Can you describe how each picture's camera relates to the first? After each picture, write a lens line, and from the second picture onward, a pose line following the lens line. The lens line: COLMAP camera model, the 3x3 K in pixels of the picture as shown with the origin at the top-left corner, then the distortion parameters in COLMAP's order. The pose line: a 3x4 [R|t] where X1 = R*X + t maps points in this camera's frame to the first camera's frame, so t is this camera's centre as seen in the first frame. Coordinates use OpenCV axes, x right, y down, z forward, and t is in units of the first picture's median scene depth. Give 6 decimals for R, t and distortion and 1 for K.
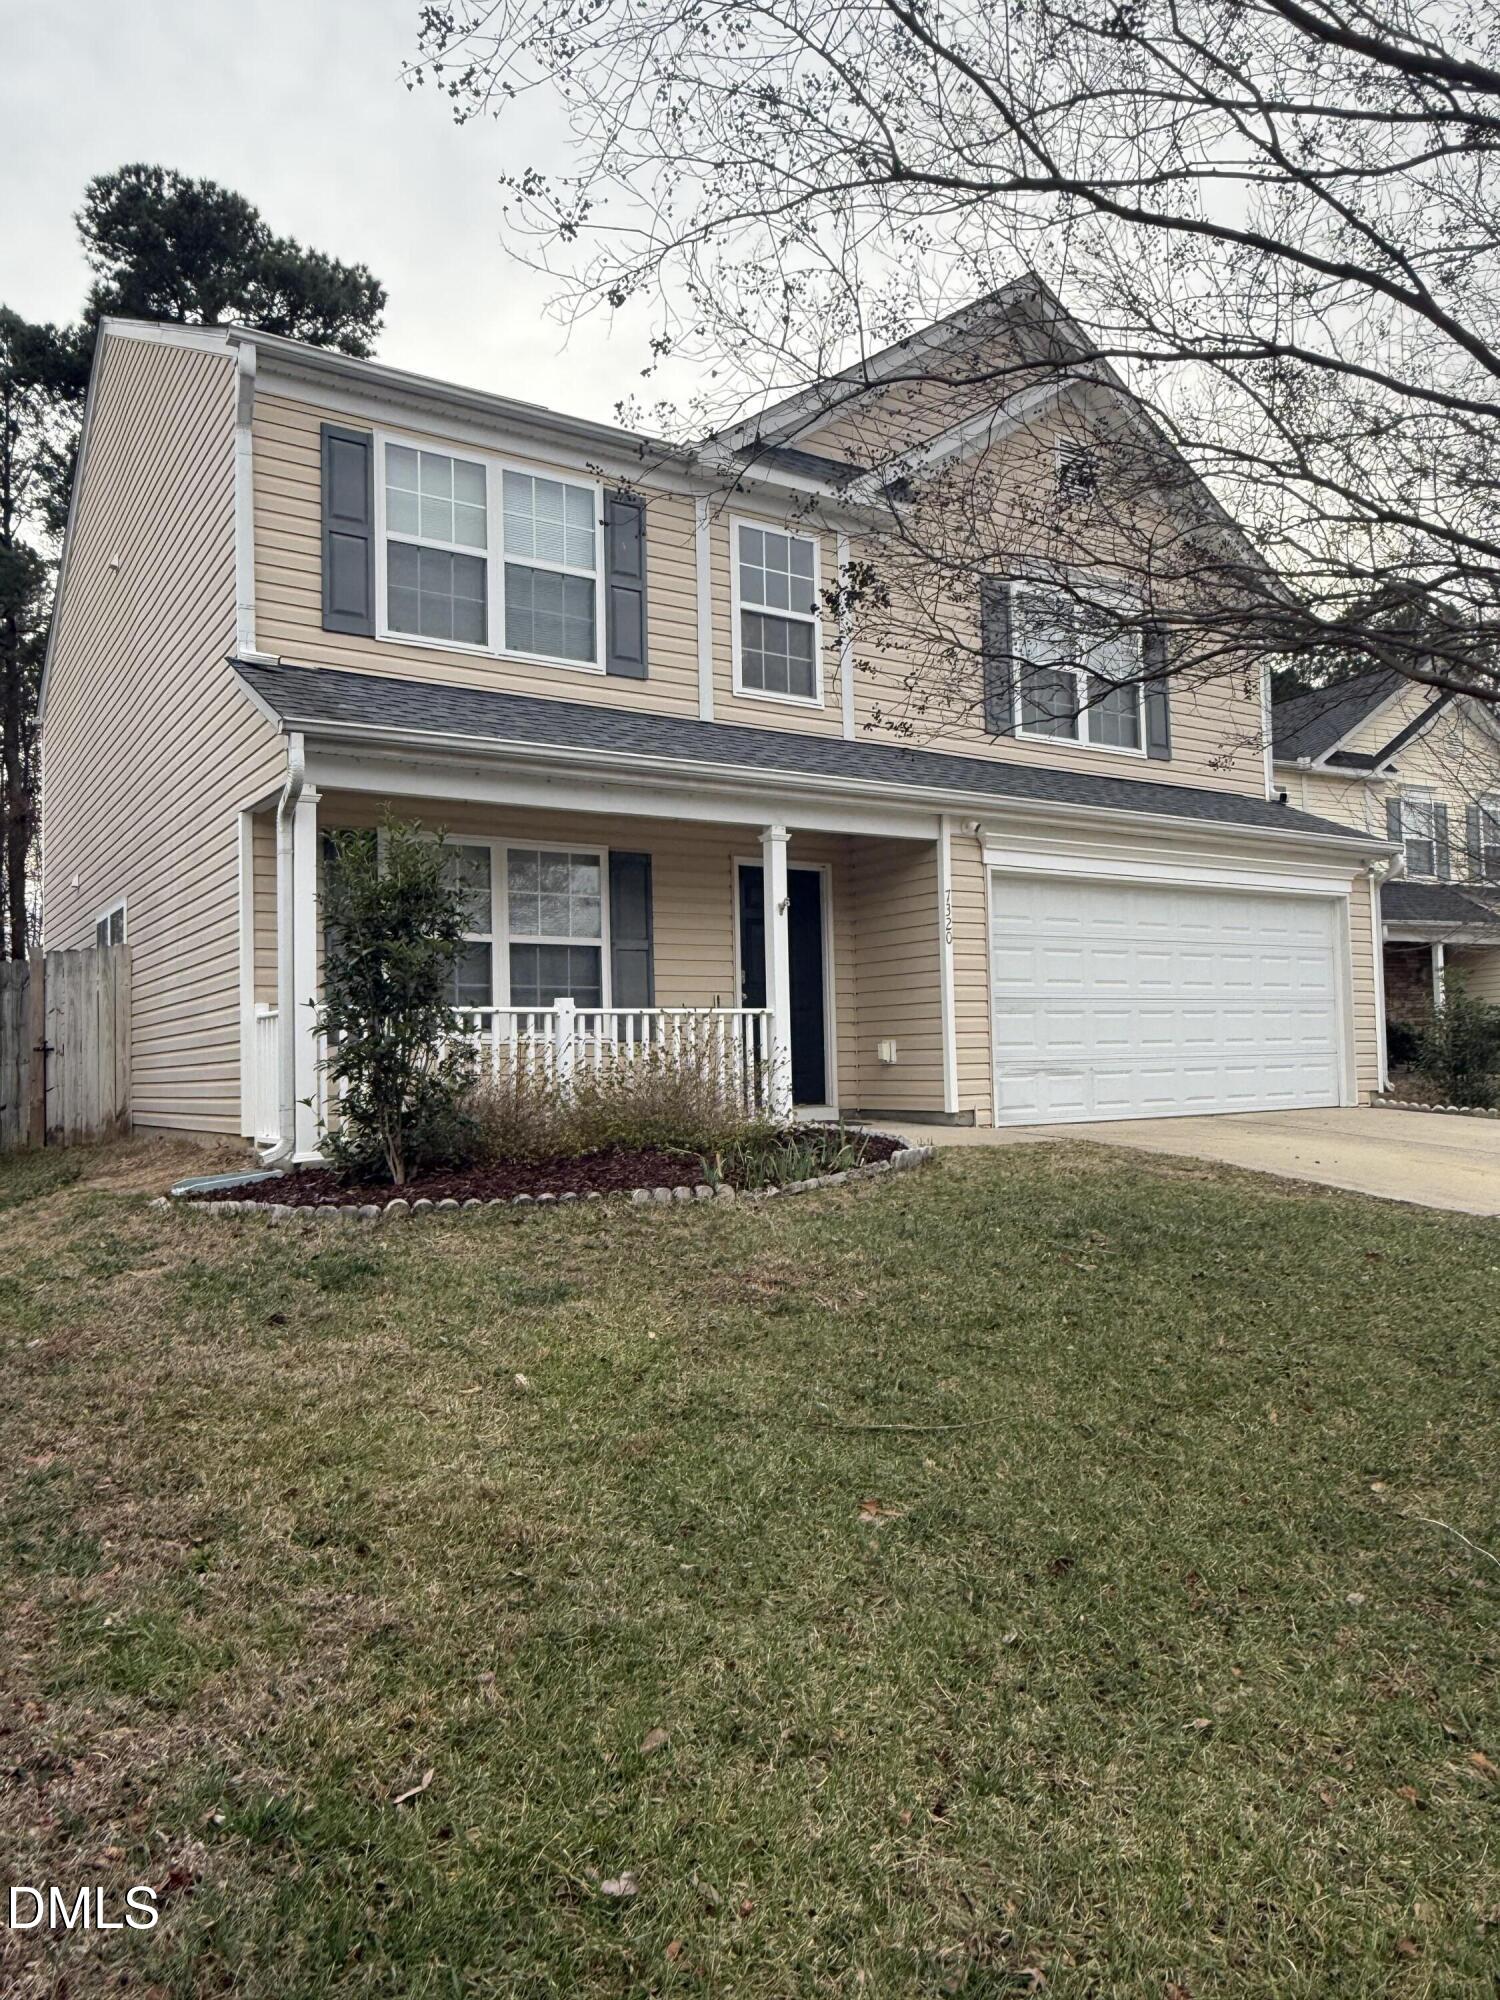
lens RADIAL K [[1364.4, 0, 750.0], [0, 1364.4, 1000.0], [0, 0, 1]] dist [-0.002644, -0.000761]
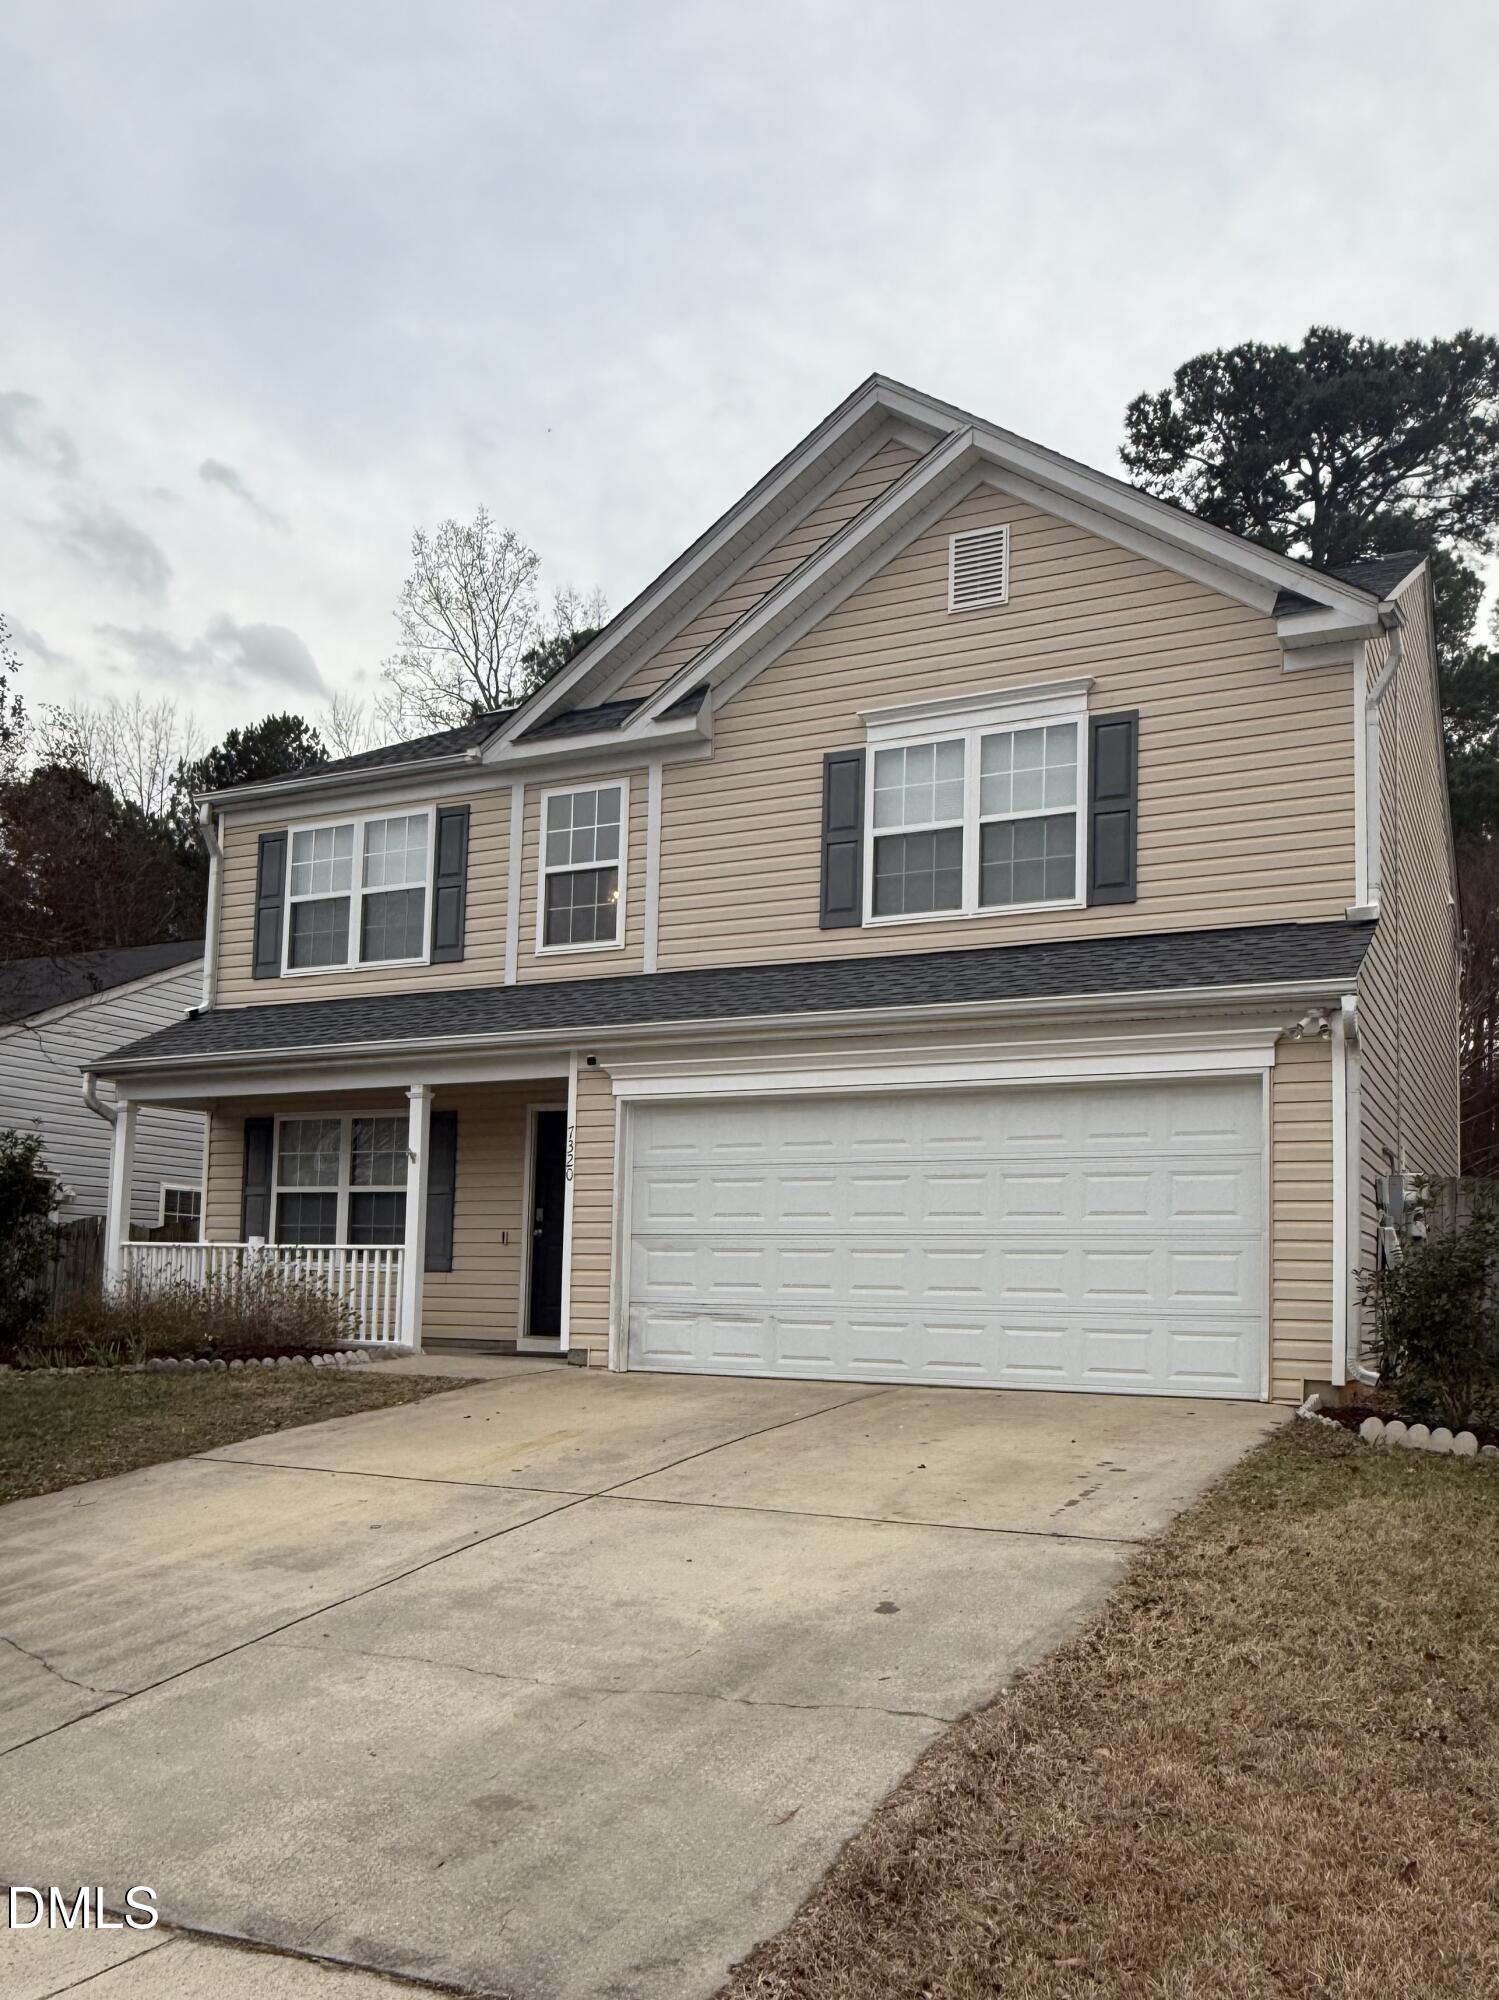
lens RADIAL K [[1648.1, 0, 748.7], [0, 1648.1, 1177.0], [0, 0, 1]] dist [-0.002196, 0.002489]
pose [[0.495350, -0.028773, -0.868217, 1.223539], [0.006267, 0.999544, -0.029550, -0.007152], [0.868671, 0.009196, 0.495304, 0.503927]]
